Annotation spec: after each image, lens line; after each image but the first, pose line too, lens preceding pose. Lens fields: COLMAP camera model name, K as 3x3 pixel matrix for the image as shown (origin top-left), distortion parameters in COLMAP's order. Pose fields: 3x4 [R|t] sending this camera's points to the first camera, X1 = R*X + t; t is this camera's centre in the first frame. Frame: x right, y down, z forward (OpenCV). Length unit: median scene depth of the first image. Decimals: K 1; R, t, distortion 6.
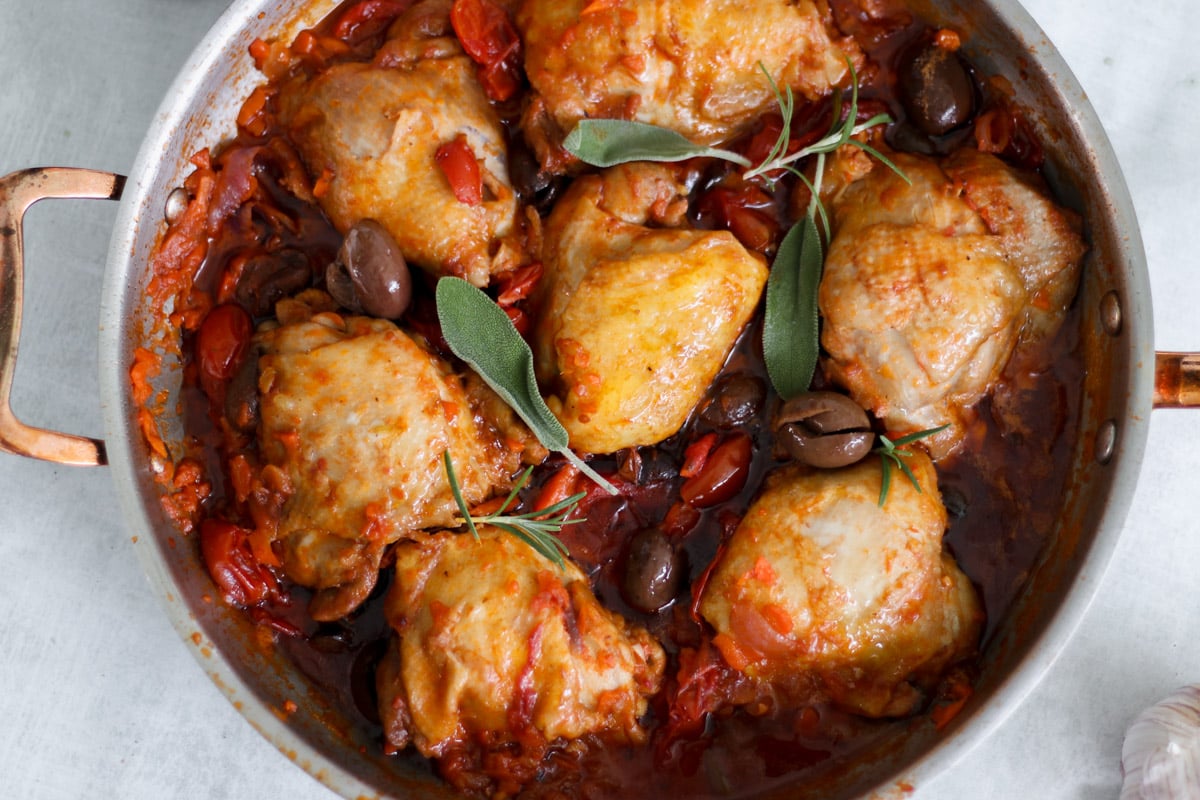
lens RADIAL K [[2930.4, 0, 600.0], [0, 2930.4, 400.0], [0, 0, 1]] dist [-0.105970, -0.662010]
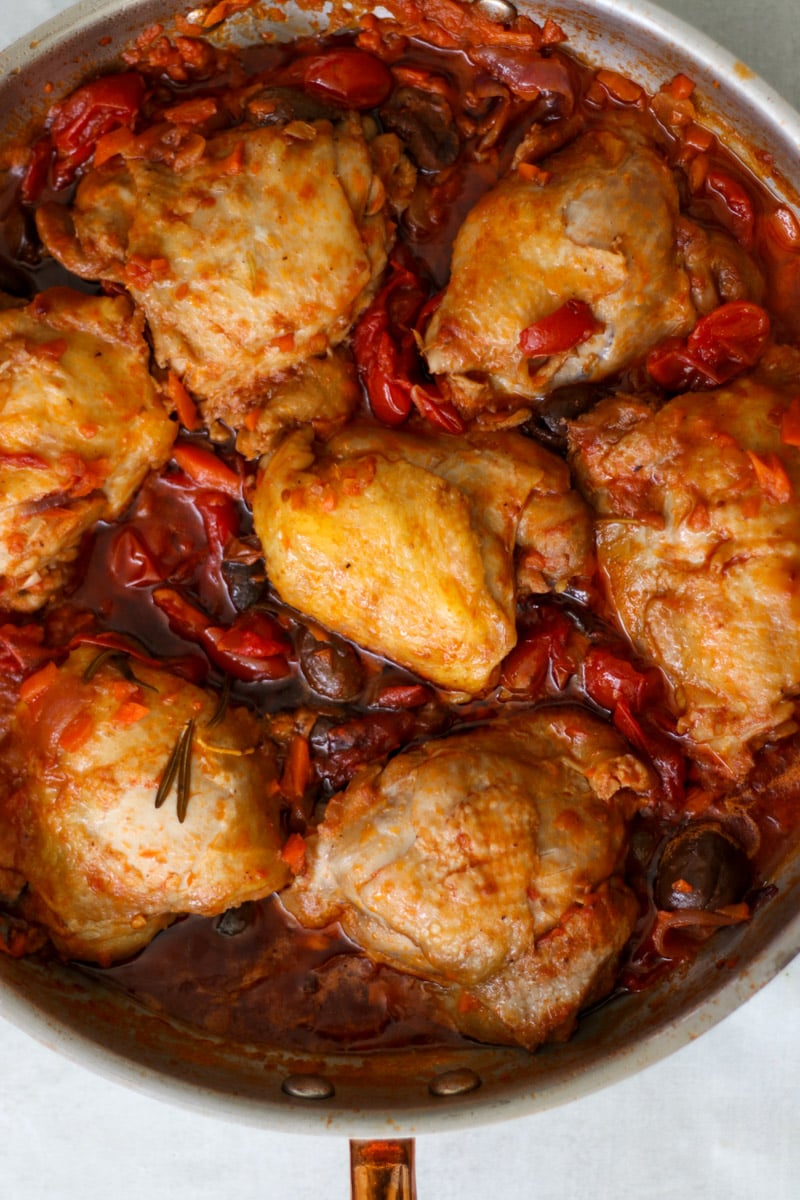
lens RADIAL K [[2930.4, 0, 399.3], [0, 2930.4, 622.5], [0, 0, 1]] dist [-0.105970, -0.662010]
pose [[0.084555, 0.995866, 0.033192, 0.006103], [-0.992998, 0.081460, 0.085551, -0.098692], [0.082493, -0.040193, 0.995781, 0.126369]]
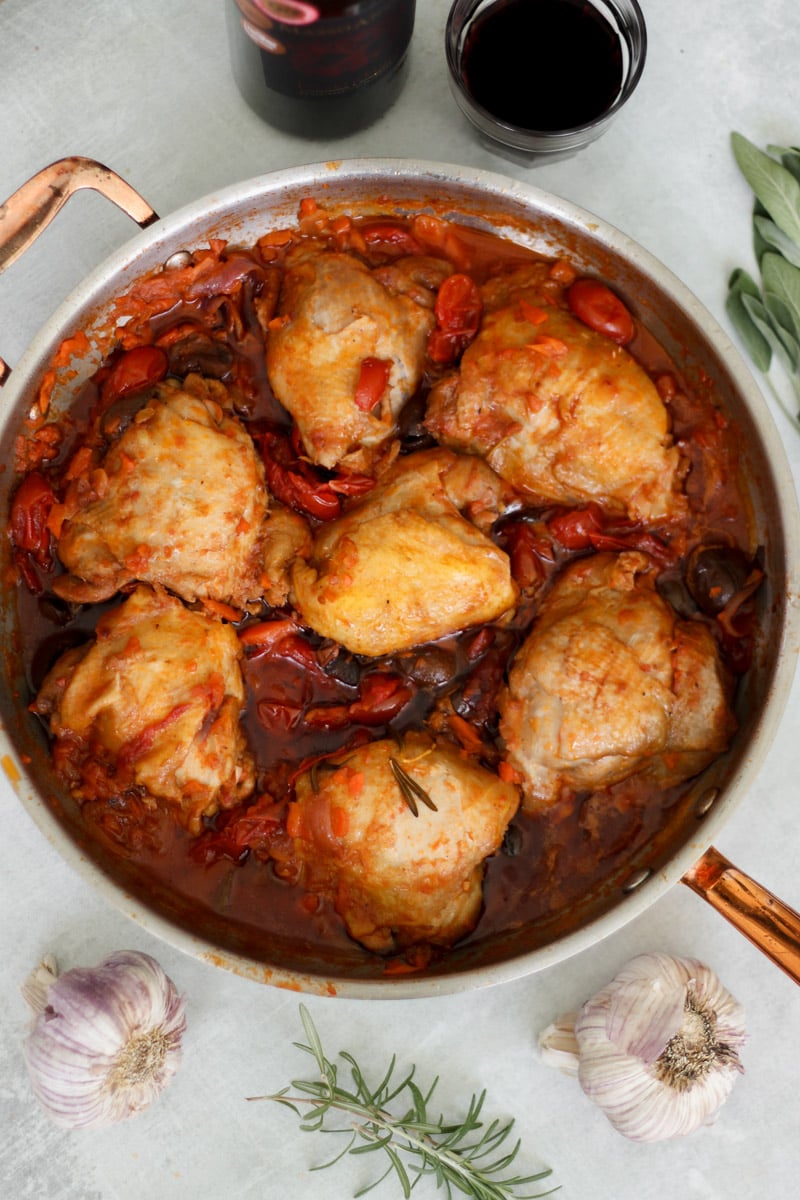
lens RADIAL K [[2930.4, 0, 399.3], [0, 2930.4, 622.5], [0, 0, 1]] dist [-0.105970, -0.662010]
pose [[0.775787, 0.629868, -0.037683, 0.072613], [-0.630522, 0.776134, -0.007664, 0.002712], [0.024419, 0.029705, 0.999260, -0.239268]]
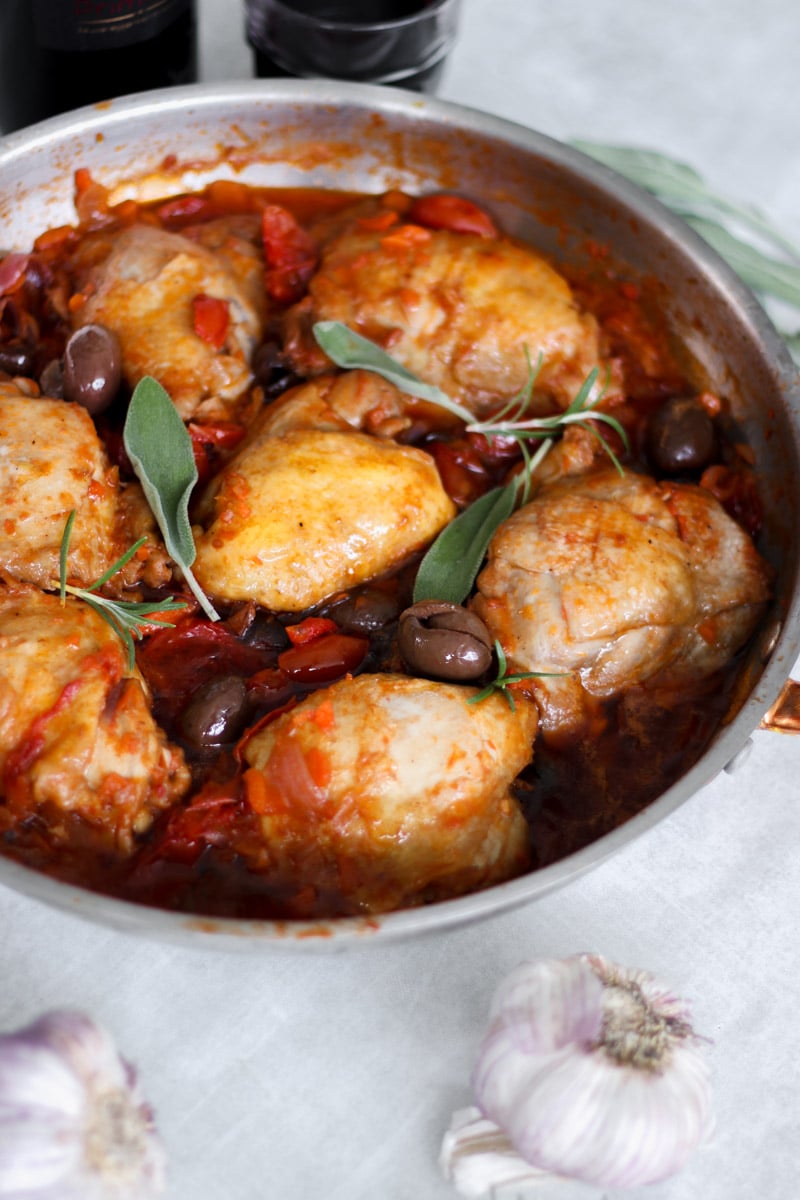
lens RADIAL K [[2930.4, 0, 399.3], [0, 2930.4, 622.5], [0, 0, 1]] dist [-0.105970, -0.662010]
pose [[0.920670, 0.350048, -0.172720, 0.223641], [-0.389300, 0.791152, -0.471724, 0.455428], [-0.028478, 0.501542, 0.864664, 0.179173]]
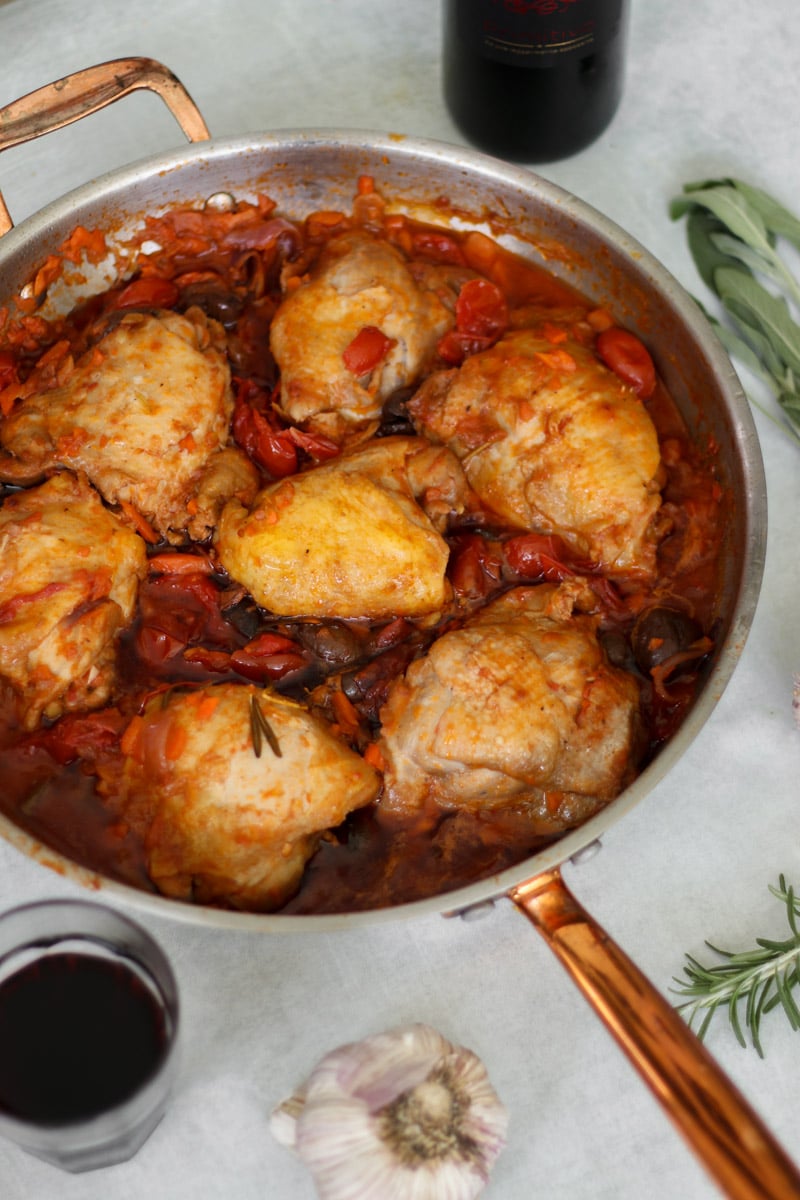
lens RADIAL K [[2930.4, 0, 399.3], [0, 2930.4, 622.5], [0, 0, 1]] dist [-0.105970, -0.662010]
pose [[0.539323, 0.756302, -0.370322, 0.478178], [-0.837612, 0.527130, -0.143318, 0.137291], [0.086816, 0.387481, 0.917781, -0.035593]]
